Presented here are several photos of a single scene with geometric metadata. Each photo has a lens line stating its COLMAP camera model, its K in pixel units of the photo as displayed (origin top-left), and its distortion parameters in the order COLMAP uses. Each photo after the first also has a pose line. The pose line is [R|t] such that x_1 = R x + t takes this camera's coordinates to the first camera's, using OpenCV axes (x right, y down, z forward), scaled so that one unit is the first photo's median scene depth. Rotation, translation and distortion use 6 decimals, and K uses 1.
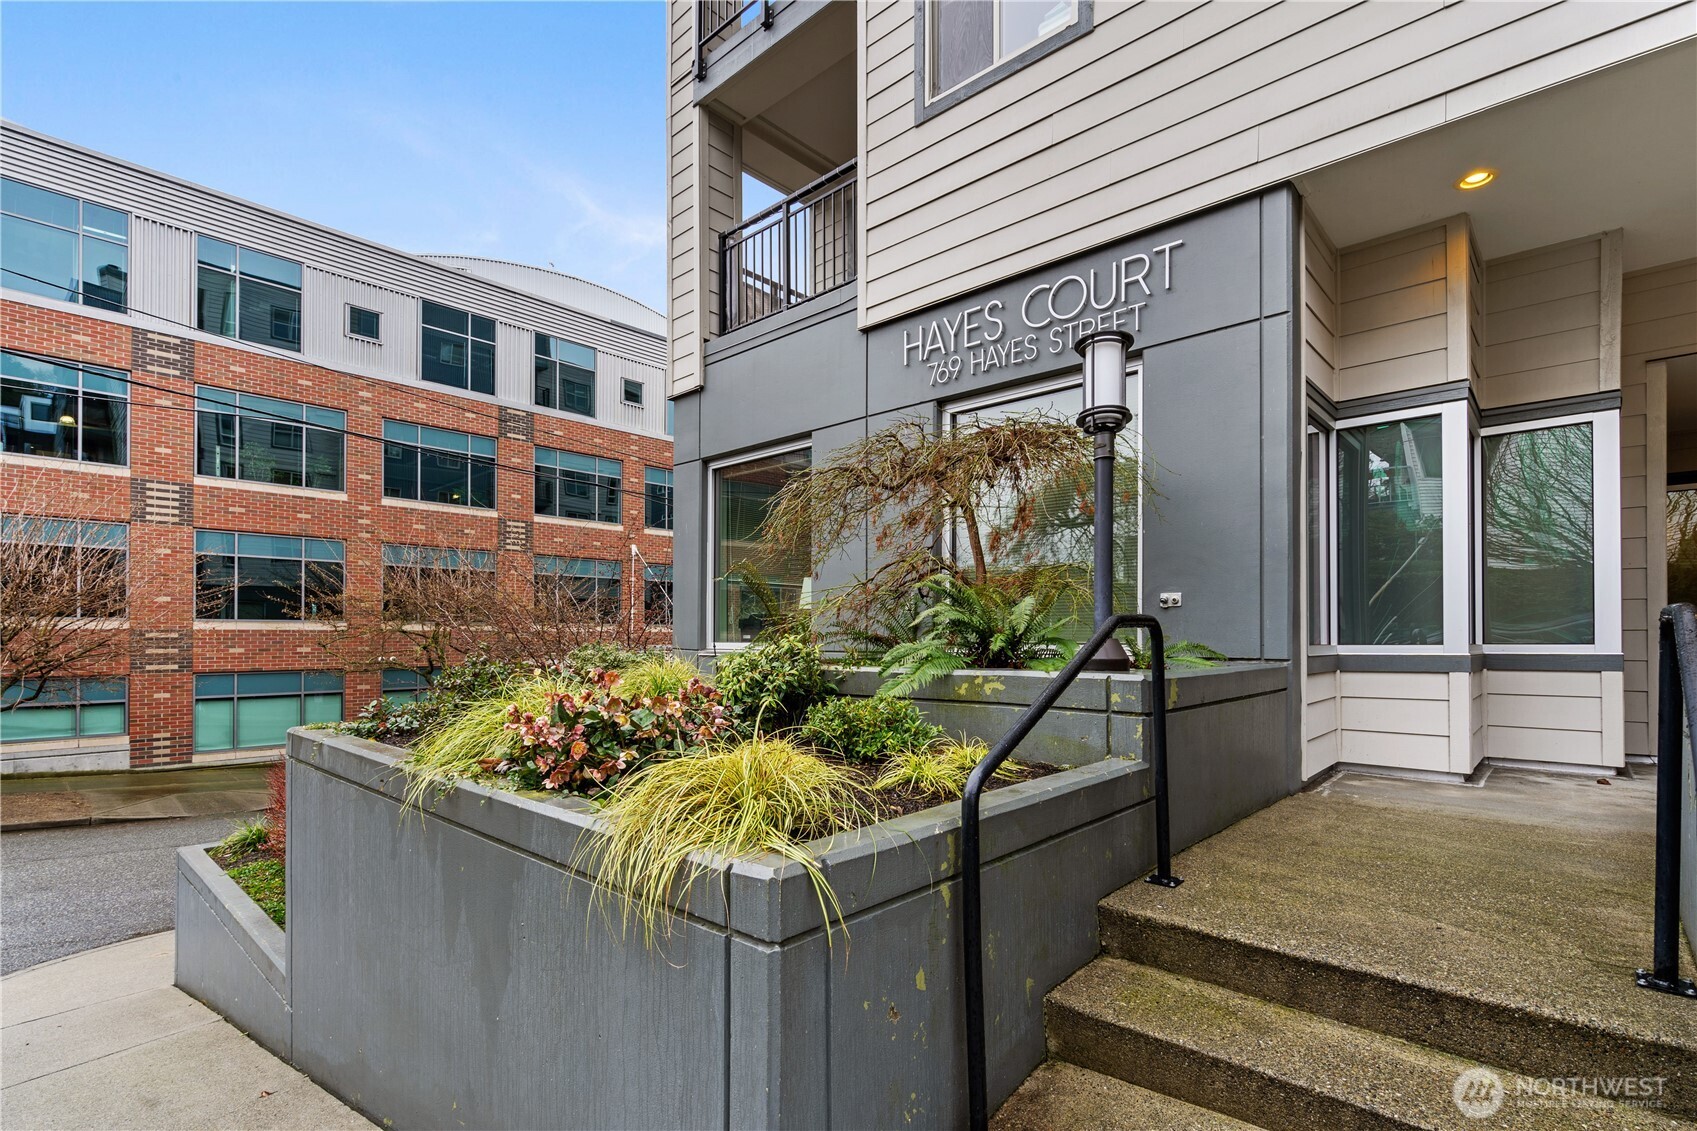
lens RADIAL K [[785.9, 0, 844.2], [0, 785.9, 617.6], [0, 0, 1]] dist [-0.006334, 0.002720]
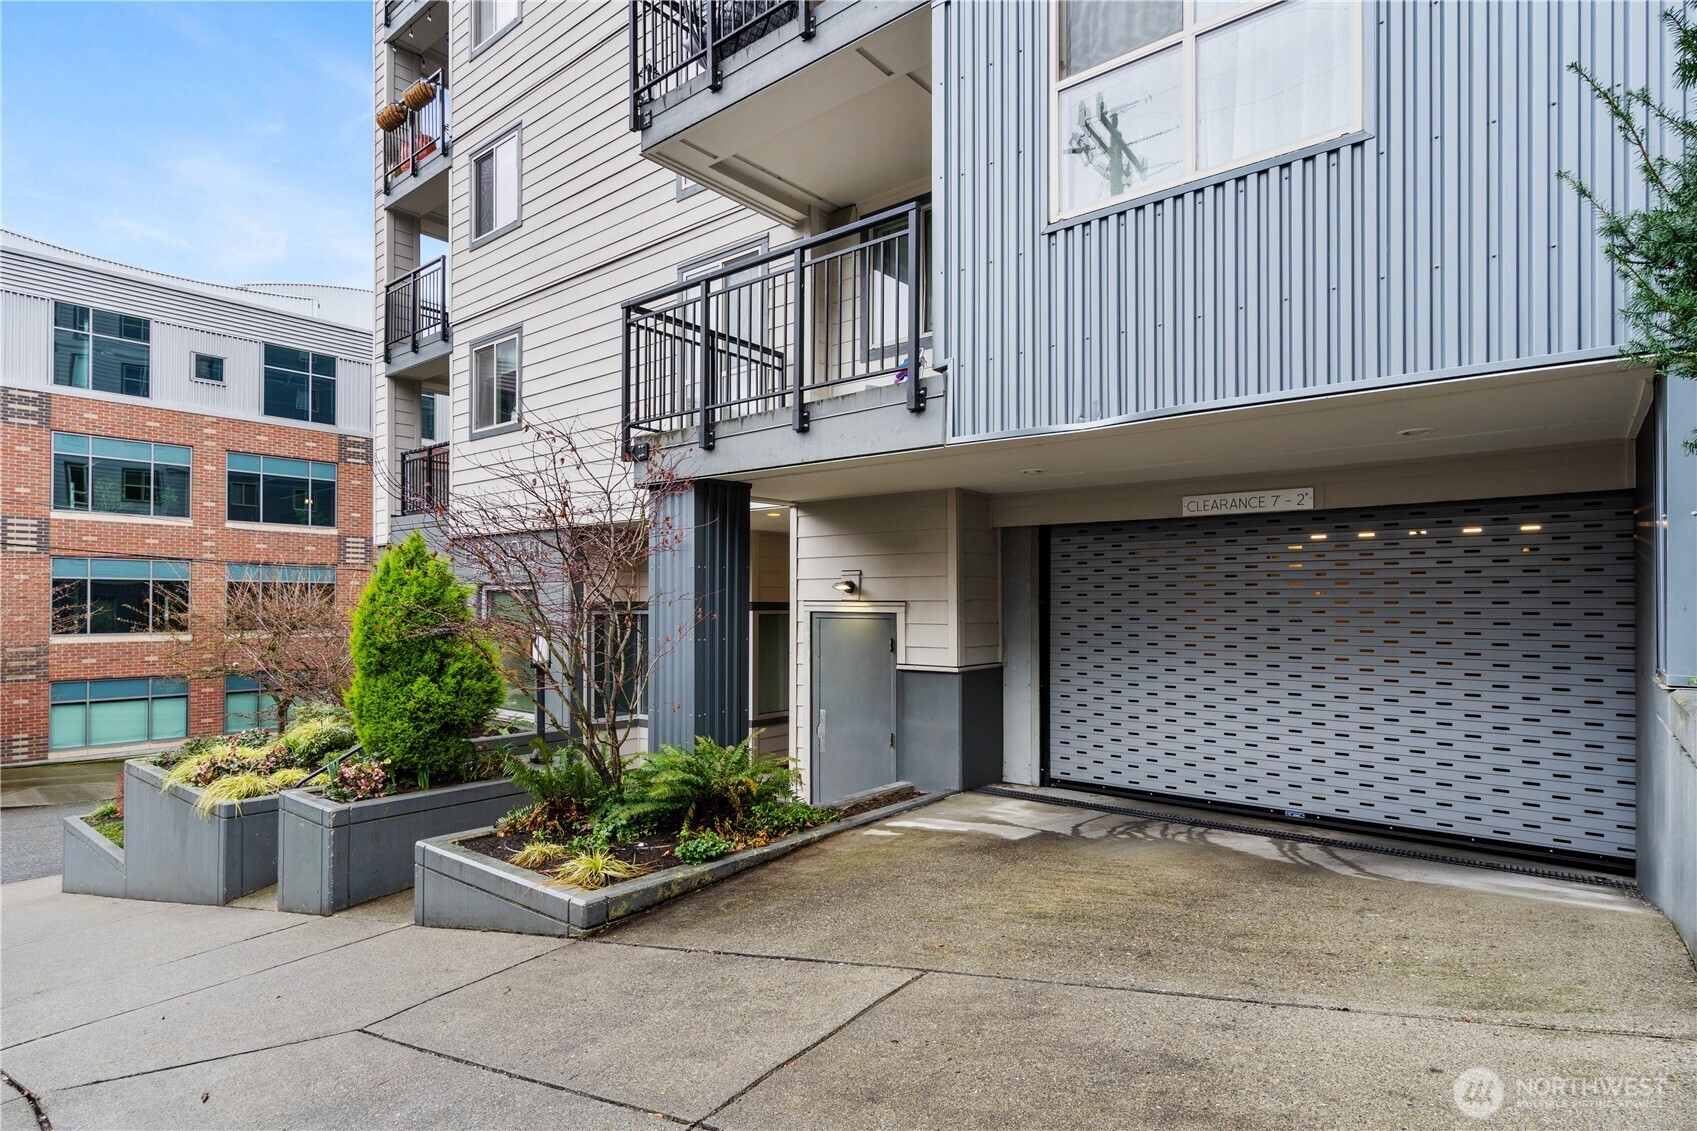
lens RADIAL K [[867.9, 0, 852.4], [0, 867.9, 582.4], [0, 0, 1]] dist [0.002169, 0.000027]
pose [[0.997753, 0.004650, 0.066835, 0.253810], [-0.004751, 0.999988, 0.001347, -0.079707], [-0.066827, -0.001662, 0.997763, -0.344037]]
